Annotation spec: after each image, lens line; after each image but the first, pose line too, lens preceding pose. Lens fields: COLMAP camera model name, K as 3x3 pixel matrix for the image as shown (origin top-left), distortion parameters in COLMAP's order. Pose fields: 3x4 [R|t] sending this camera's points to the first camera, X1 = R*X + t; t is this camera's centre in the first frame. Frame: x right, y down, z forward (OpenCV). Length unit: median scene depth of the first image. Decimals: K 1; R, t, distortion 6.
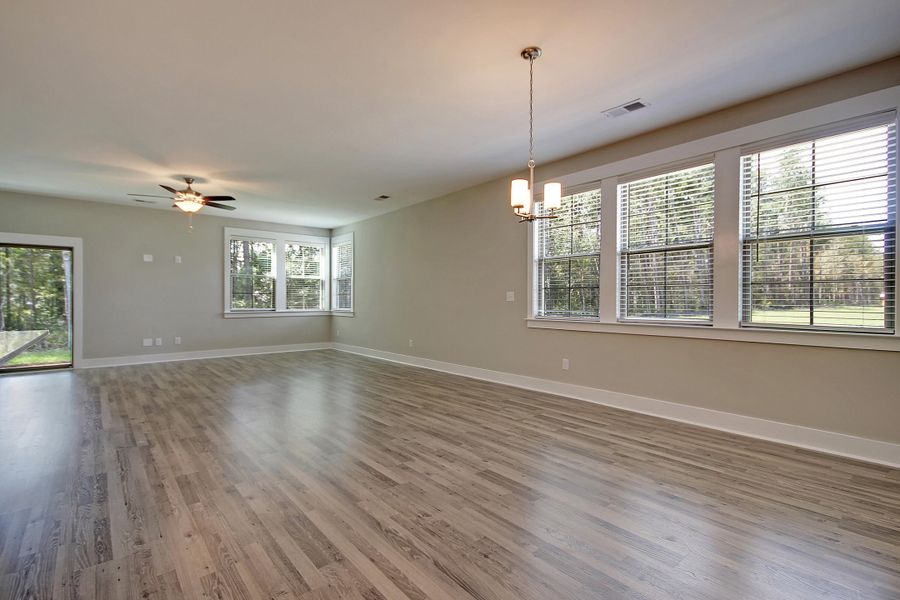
lens RADIAL K [[421.0, 0, 450.0], [0, 421.0, 302.5], [0, 0, 1]] dist [0.014819, 0.000176]
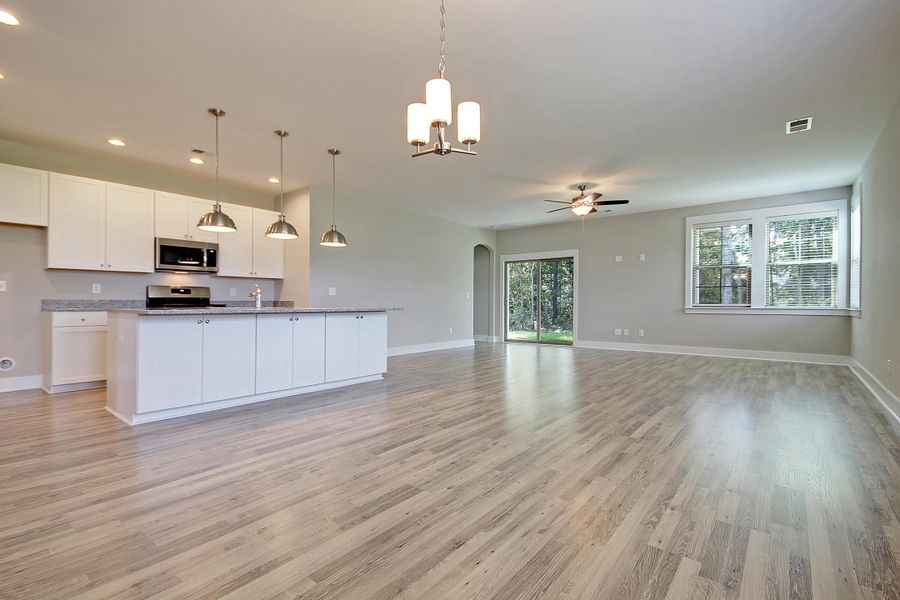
lens RADIAL K [[421.0, 0, 450.0], [0, 421.0, 302.5], [0, 0, 1]] dist [0.014819, 0.000176]
pose [[0.190271, 0.000844, -0.981731, 0.594694], [-0.005564, 0.999984, -0.000218, 0.030731], [0.981716, 0.005504, 0.190273, 0.611887]]
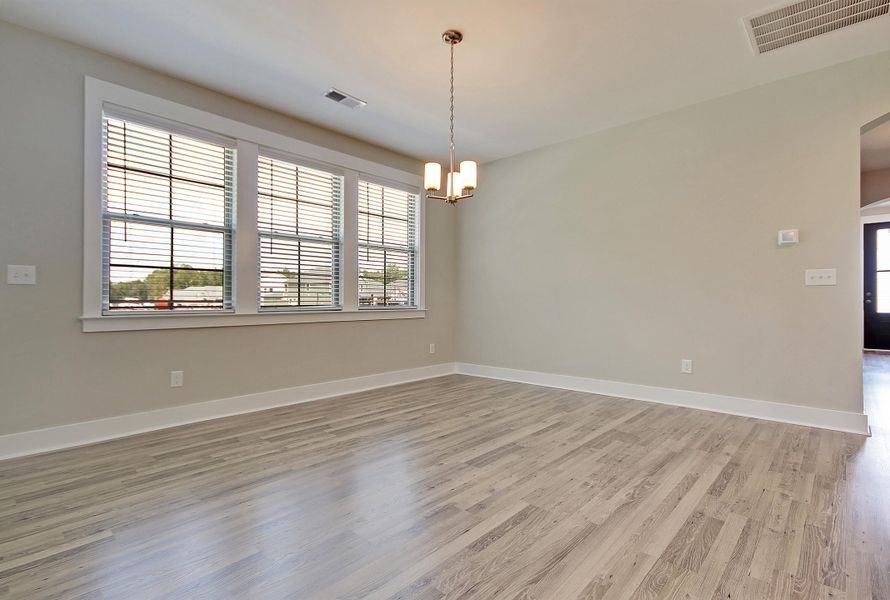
lens RADIAL K [[419.0, 0, 445.0], [0, 419.0, 300.0], [0, 0, 1]] dist [0.007882, -0.000487]
pose [[-0.115937, 0.005199, 0.993243, -0.548767], [0.012439, 0.999915, -0.003782, 0.032630], [-0.993179, 0.011916, -0.115991, 0.778702]]
